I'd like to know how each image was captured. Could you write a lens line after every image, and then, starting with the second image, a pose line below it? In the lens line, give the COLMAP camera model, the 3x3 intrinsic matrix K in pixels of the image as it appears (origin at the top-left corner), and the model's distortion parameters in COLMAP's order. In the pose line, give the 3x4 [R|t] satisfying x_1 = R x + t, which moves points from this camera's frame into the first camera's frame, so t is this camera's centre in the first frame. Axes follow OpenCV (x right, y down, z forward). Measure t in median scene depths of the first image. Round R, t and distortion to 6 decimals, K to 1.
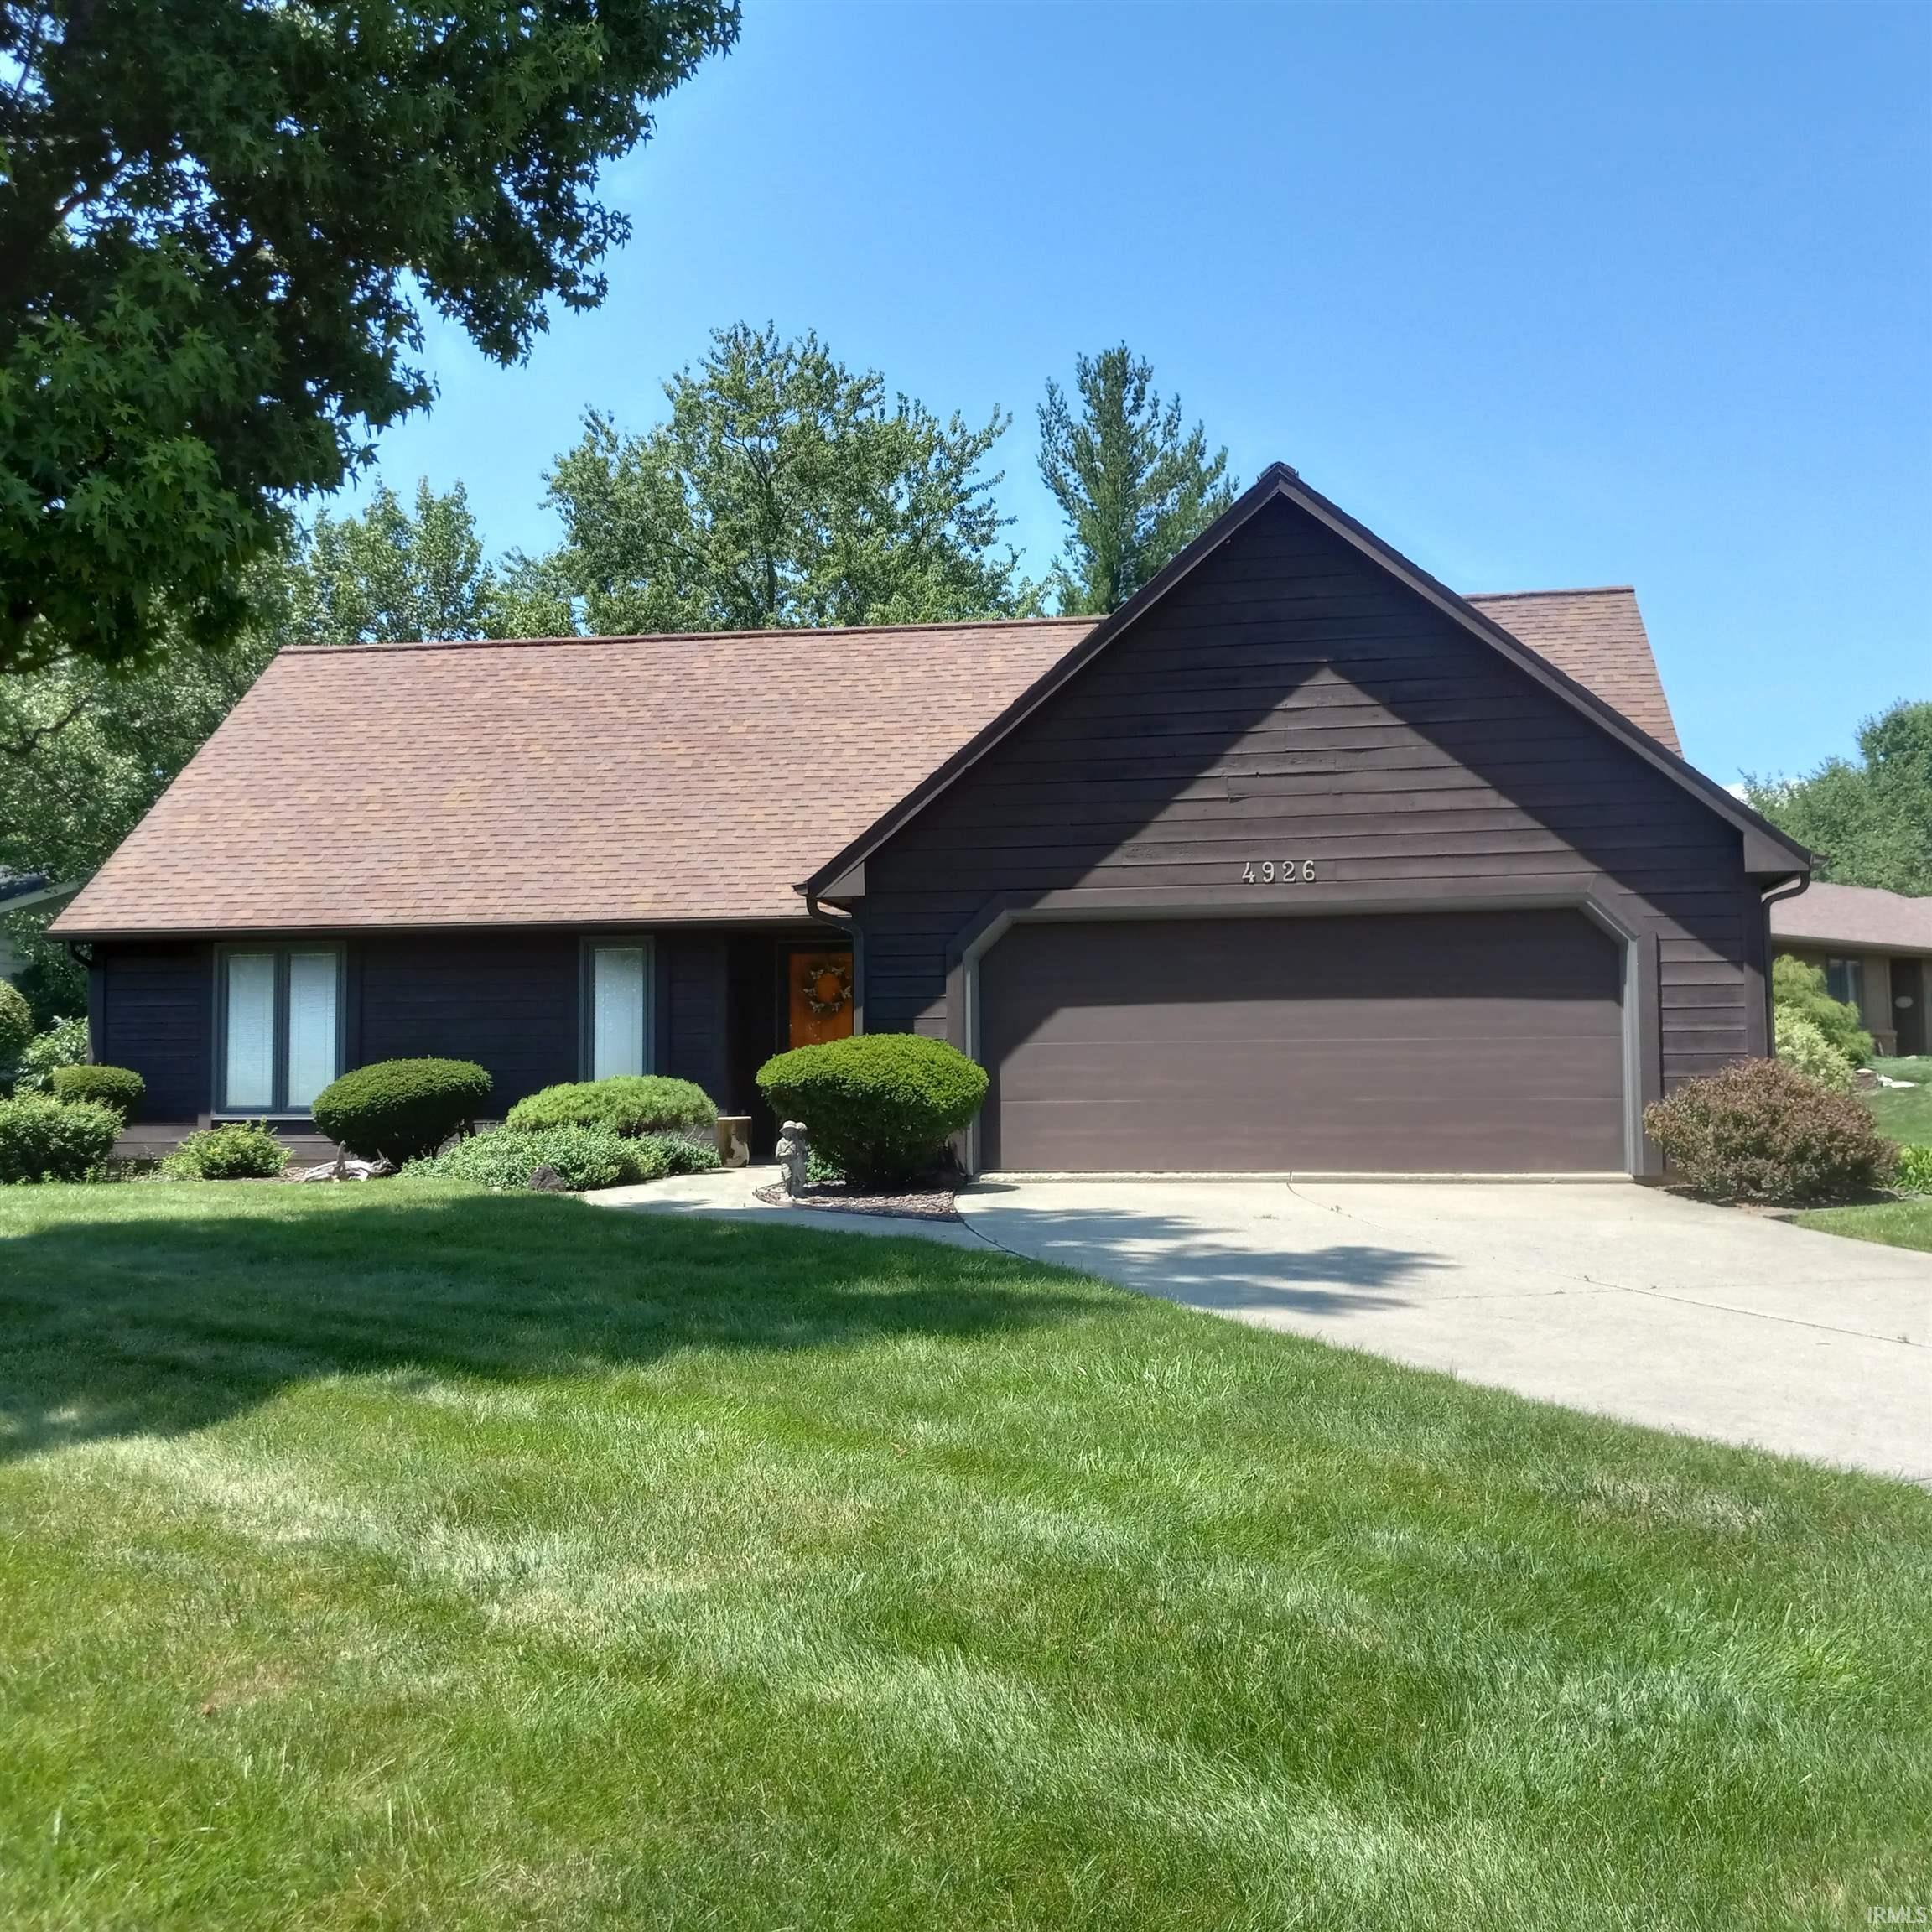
lens RADIAL K [[2020.8, 0, 966.0], [0, 2020.8, 966.0], [0, 0, 1]] dist [0.103558, -0.194671]
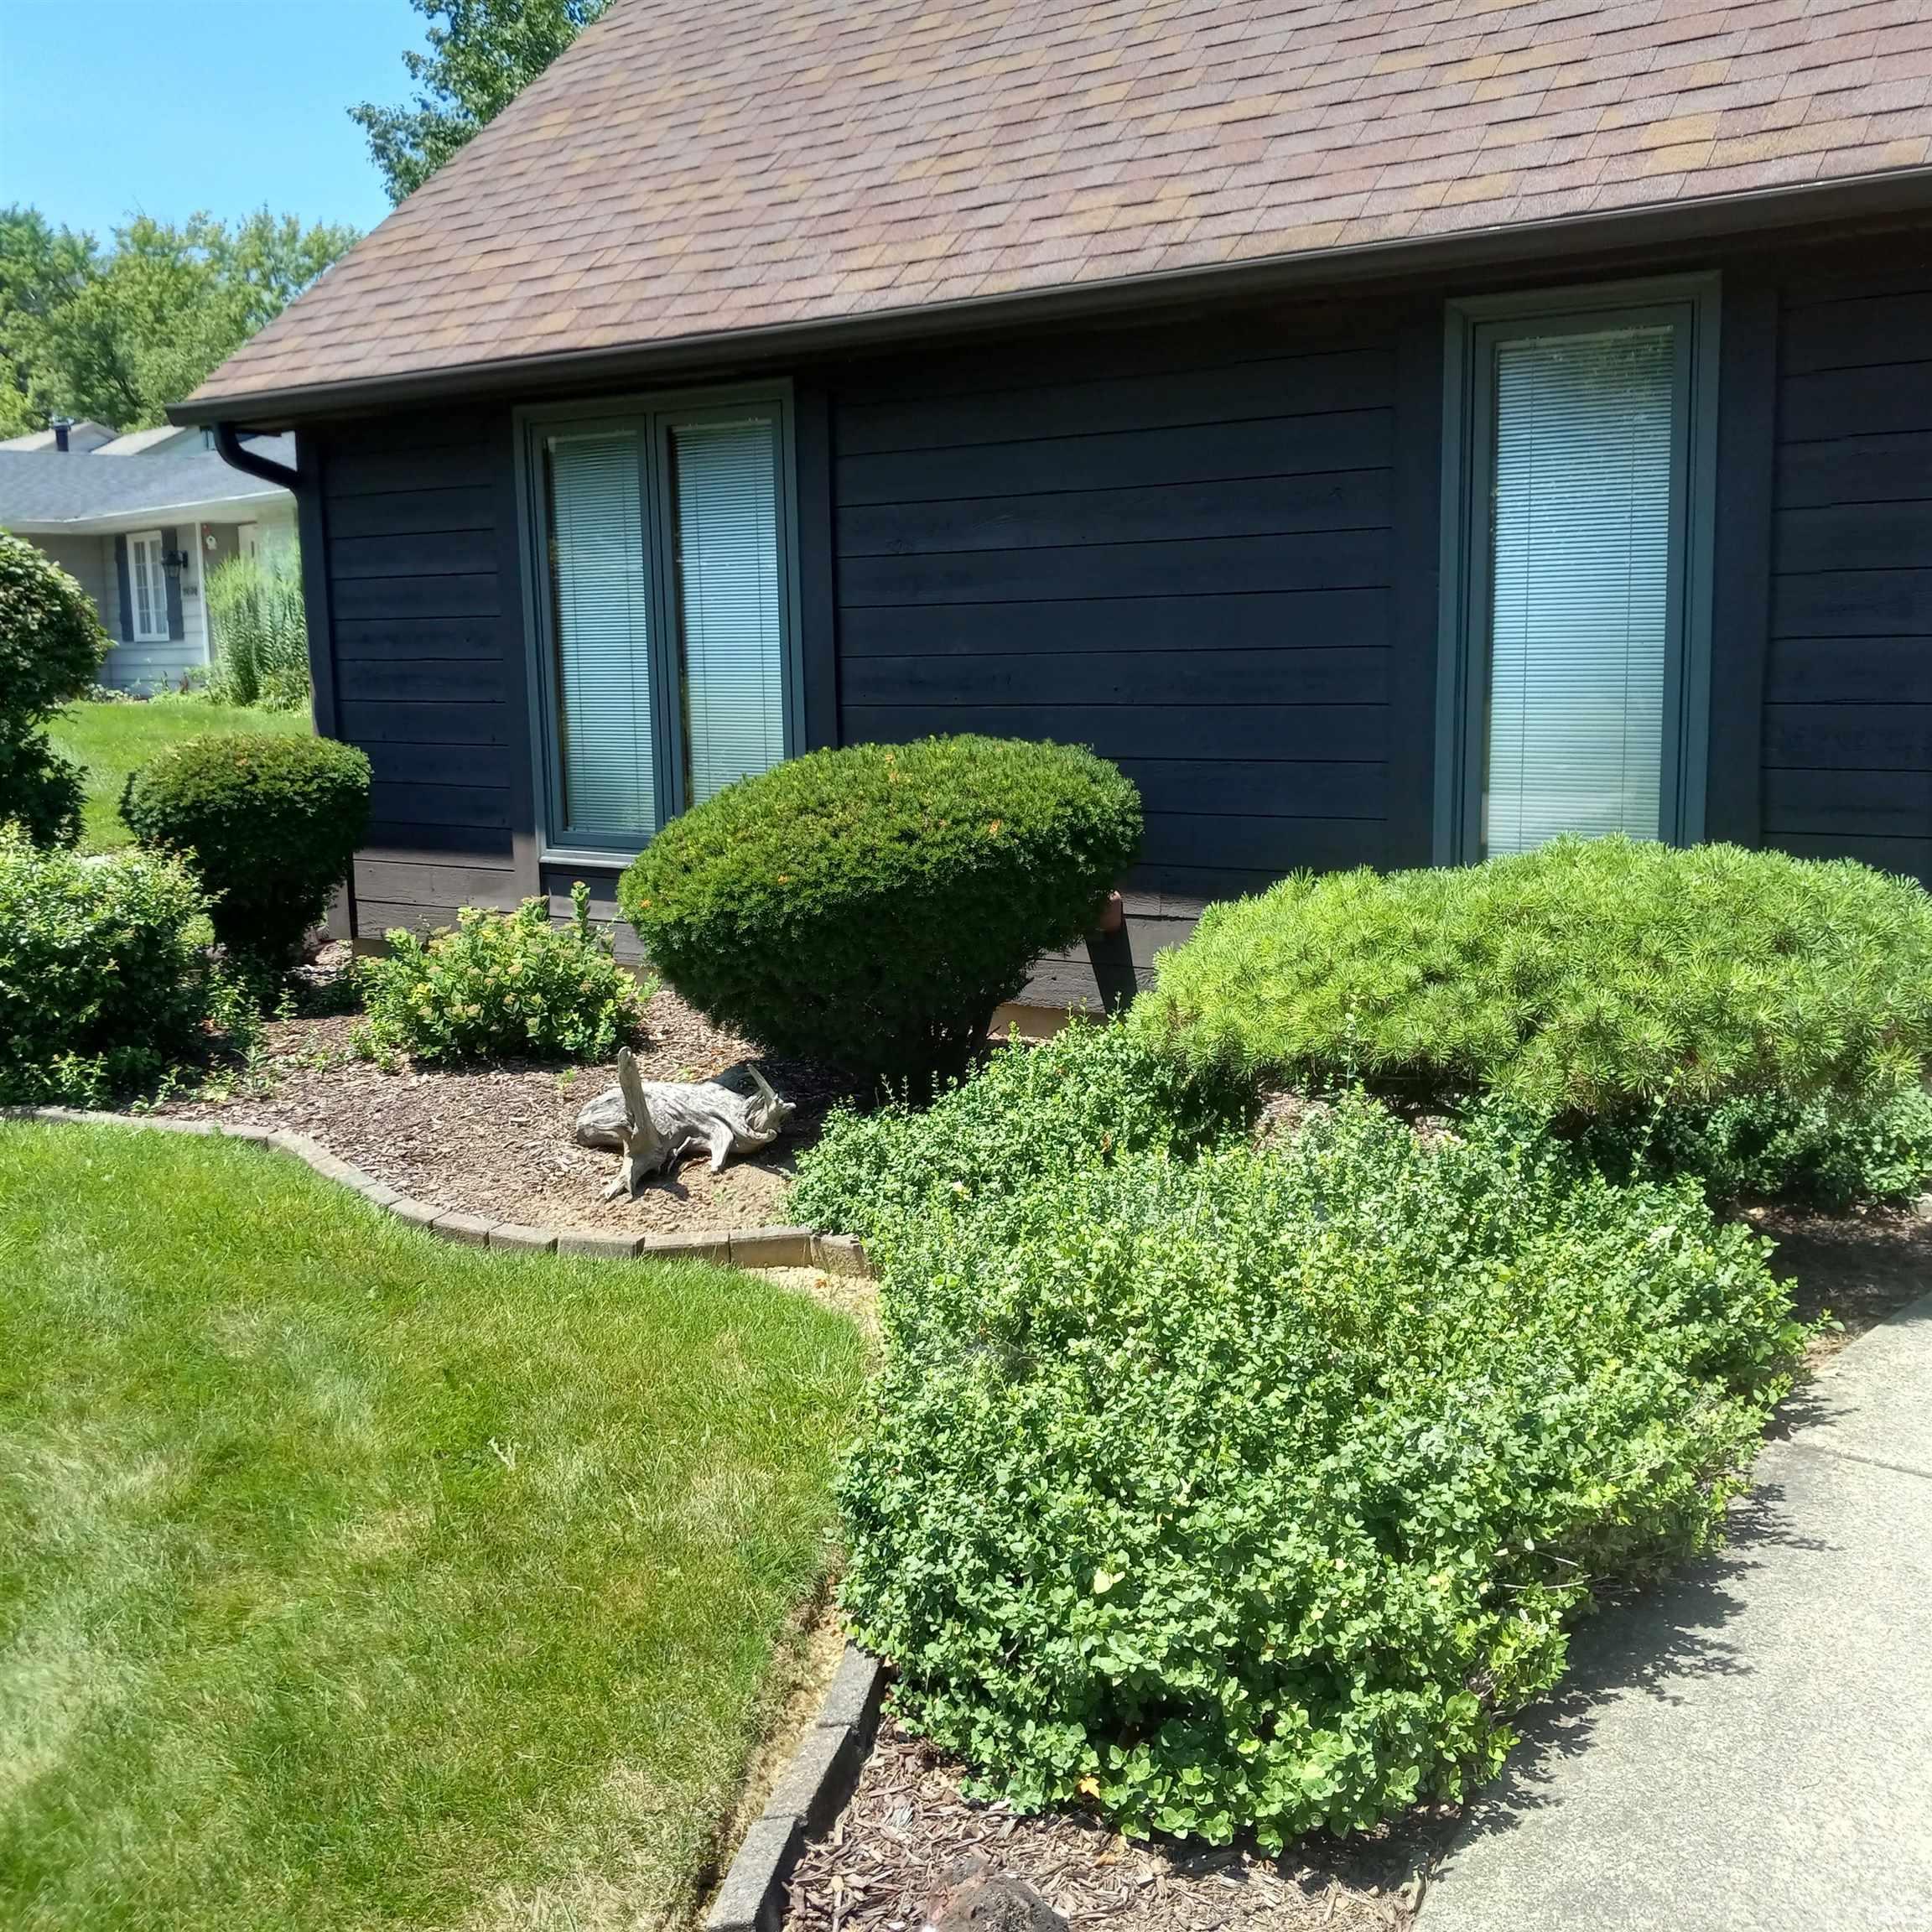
lens RADIAL K [[2020.8, 0, 966.0], [0, 2020.8, 966.0], [0, 0, 1]] dist [0.103558, -0.194671]
pose [[0.900313, 0.057362, -0.431447, -0.121366], [0.045781, 0.973298, 0.224935, 0.008981], [0.432829, -0.222264, 0.873646, 0.698374]]
